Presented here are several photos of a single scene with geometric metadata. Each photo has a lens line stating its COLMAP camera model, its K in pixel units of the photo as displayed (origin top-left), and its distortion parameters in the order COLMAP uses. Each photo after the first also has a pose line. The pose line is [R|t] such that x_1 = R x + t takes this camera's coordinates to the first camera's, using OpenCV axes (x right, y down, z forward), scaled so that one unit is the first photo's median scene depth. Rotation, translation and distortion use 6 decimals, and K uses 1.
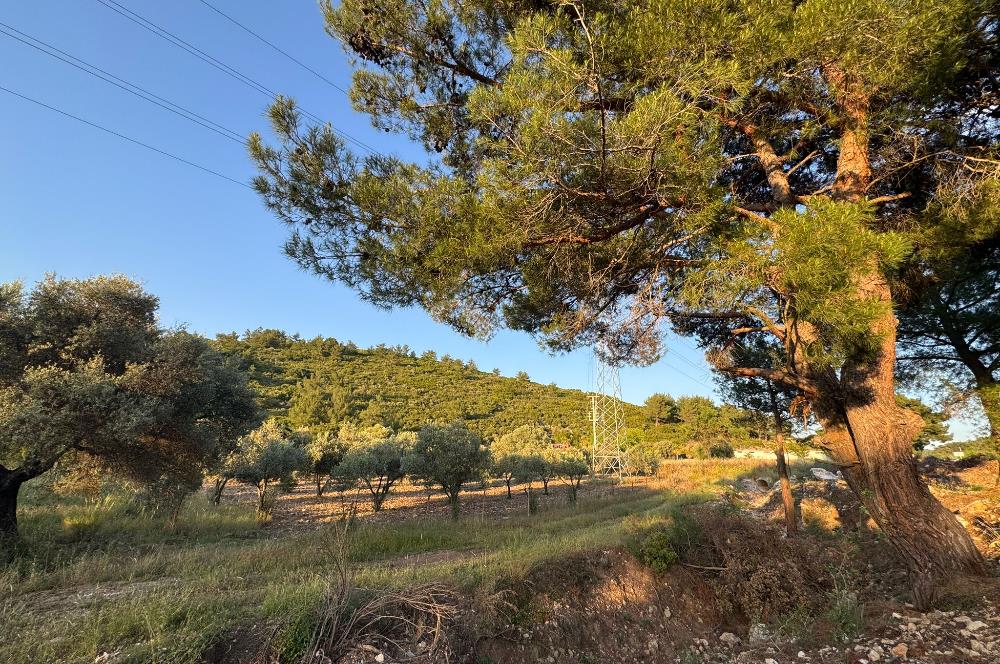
lens RADIAL K [[397.3, 0, 499.9], [0, 397.3, 331.2], [0, 0, 1]] dist [-0.004775, 0.000724]
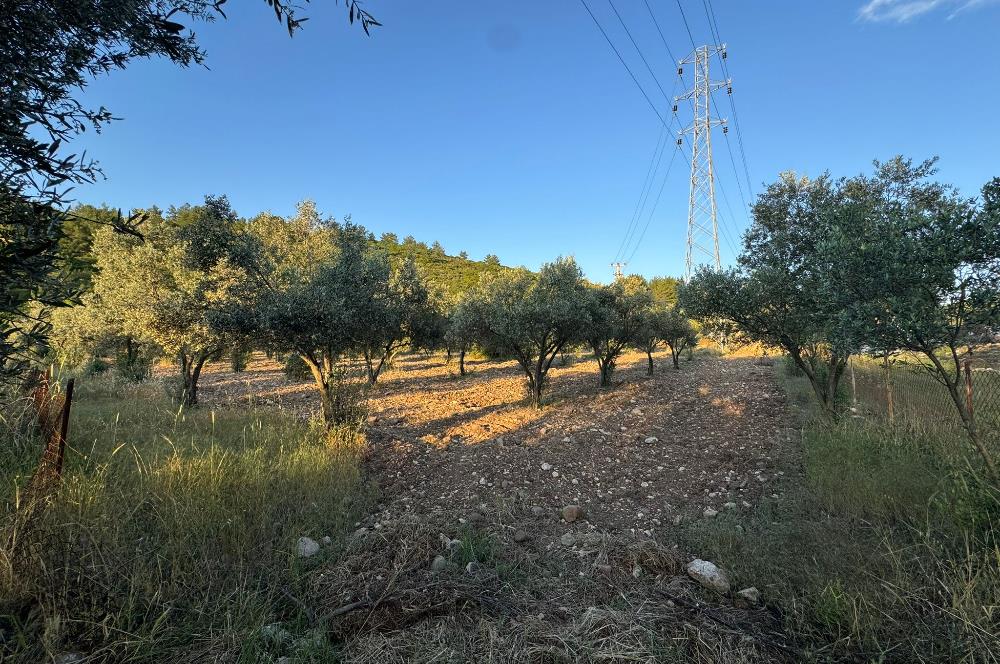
lens RADIAL K [[397.3, 0, 499.9], [0, 397.3, 331.1], [0, 0, 1]] dist [-0.004775, 0.000724]
pose [[0.994370, -0.023442, 0.103342, -0.324155], [-0.006019, 0.961156, 0.275939, 0.178429], [-0.105797, -0.275008, 0.955603, 0.437347]]
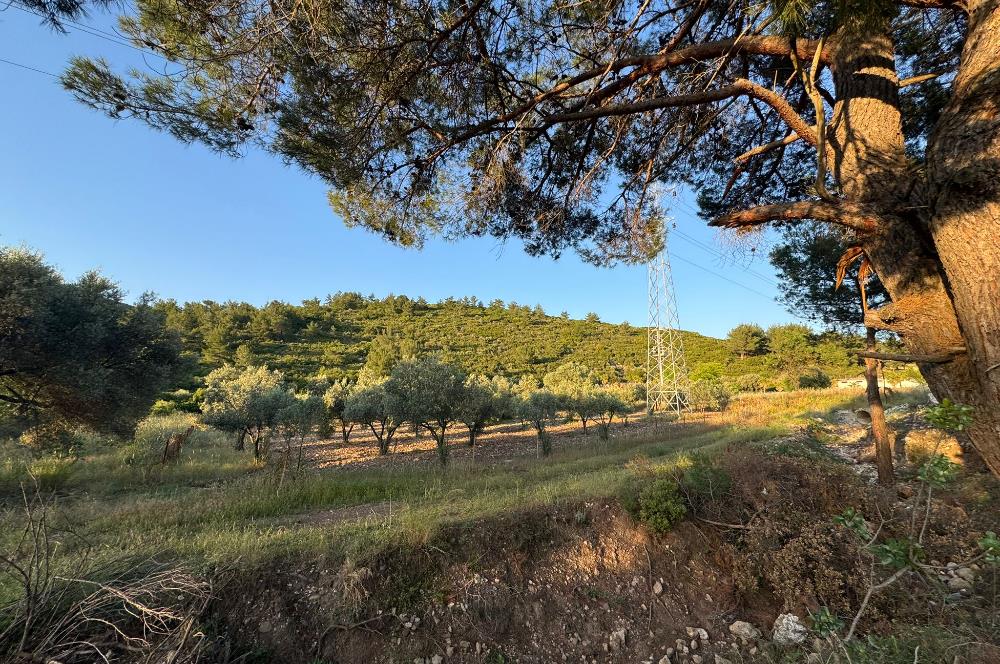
lens RADIAL K [[397.3, 0, 499.7], [0, 397.3, 330.7], [0, 0, 1]] dist [-0.004775, 0.000724]
pose [[0.980610, -0.071863, -0.182318, 0.127191], [0.095261, 0.987824, 0.123003, 0.054403], [0.171259, -0.137986, 0.975515, 0.128500]]
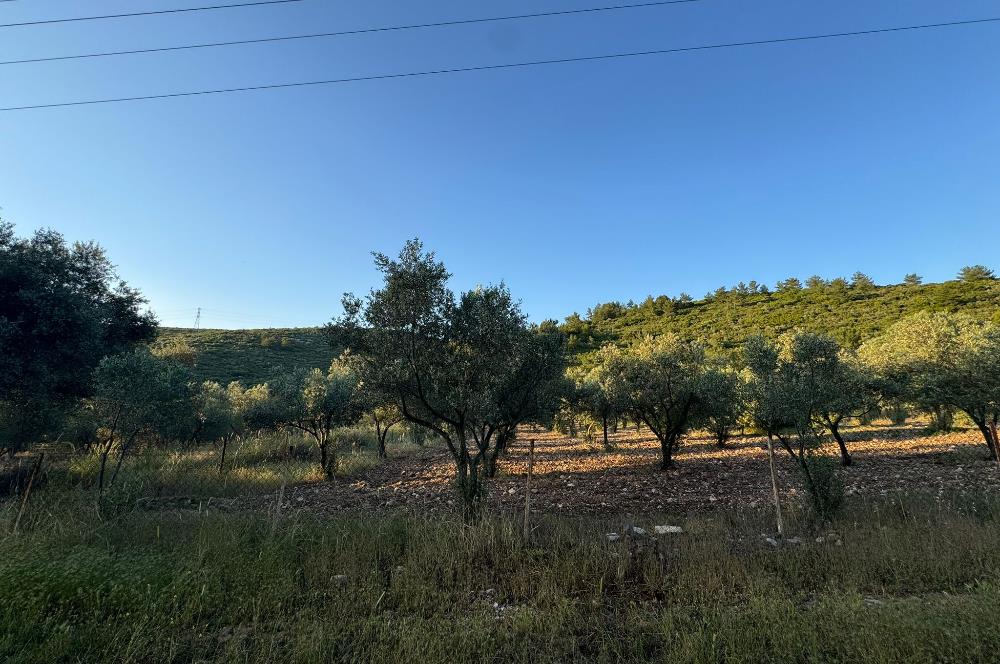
lens RADIAL K [[397.3, 0, 500.1], [0, 397.3, 332.4], [0, 0, 1]] dist [-0.004775, 0.000724]
pose [[0.650476, -0.198660, -0.733086, 0.129221], [0.268701, 0.962960, -0.022531, 0.215311], [0.710408, -0.182325, 0.679763, 0.526690]]
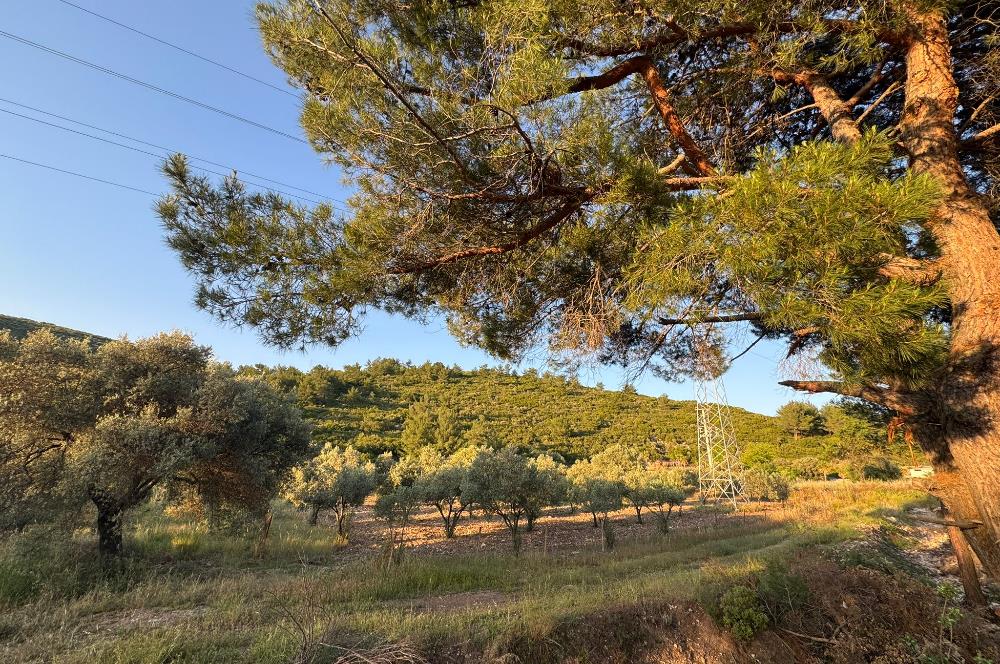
lens RADIAL K [[397.3, 0, 500.0], [0, 397.3, 330.6], [0, 0, 1]] dist [-0.004775, 0.000724]
pose [[0.965028, -0.087363, -0.247160, 0.084220], [0.076932, 0.995702, -0.051572, -0.003340], [0.250603, 0.030754, 0.967601, 0.040558]]
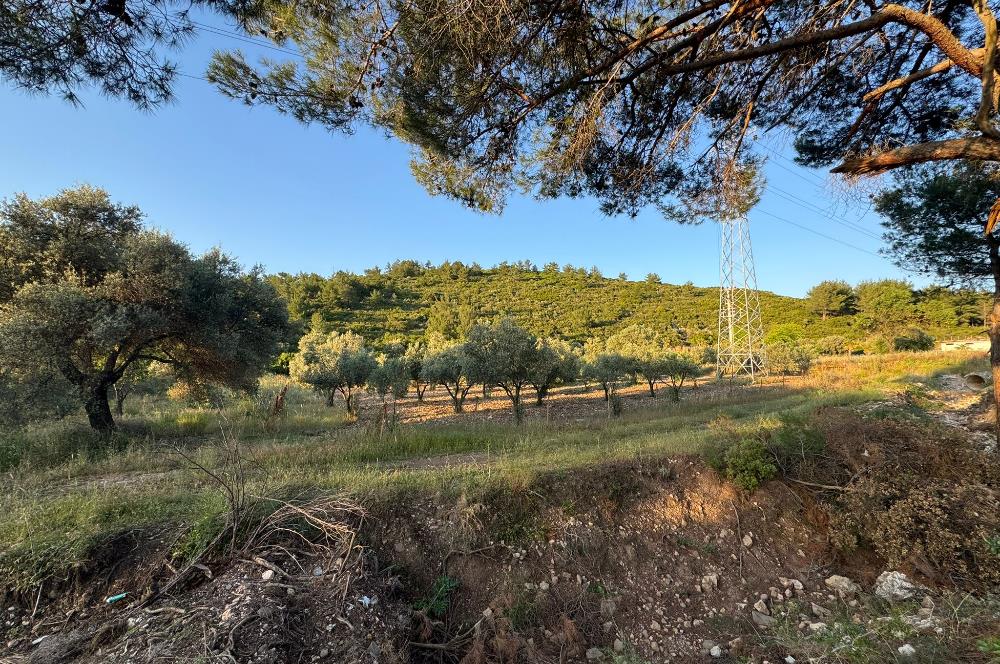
lens RADIAL K [[397.3, 0, 500.0], [0, 397.3, 331.1], [0, 0, 1]] dist [-0.004775, 0.000724]
pose [[0.945541, -0.064875, -0.318973, 0.102943], [0.132759, 0.971589, 0.195934, 0.051947], [0.297200, -0.227611, 0.927290, 0.110250]]
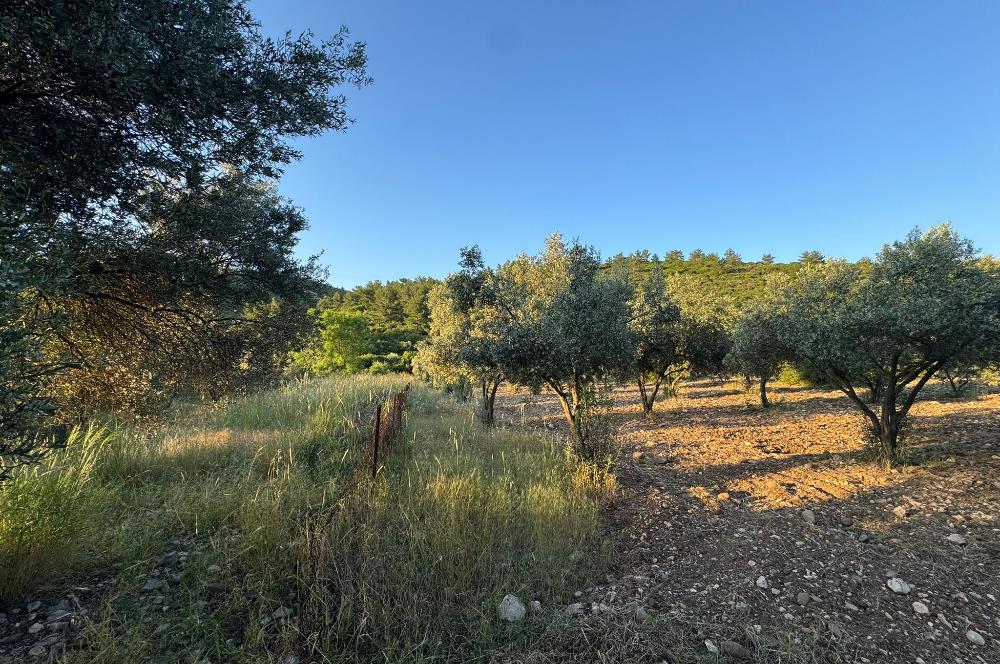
lens RADIAL K [[397.3, 0, 500.2], [0, 397.3, 330.9], [0, 0, 1]] dist [-0.004775, 0.000724]
pose [[0.825335, -0.096275, -0.556375, -0.306024], [0.210127, 0.966954, 0.144383, 0.186363], [0.524089, -0.236074, 0.818291, 0.470587]]
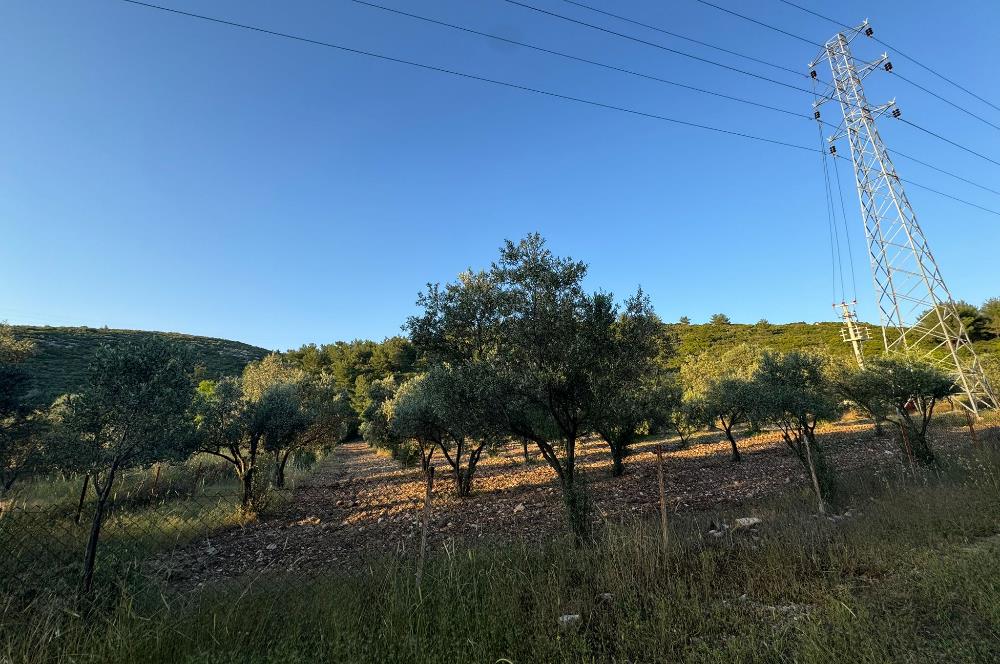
lens RADIAL K [[397.3, 0, 499.8], [0, 397.3, 331.3], [0, 0, 1]] dist [-0.004775, 0.000724]
pose [[0.885234, -0.182758, -0.427738, 0.002266], [0.214301, 0.976413, 0.026322, 0.185656], [0.412838, -0.114966, 0.903519, 0.449903]]
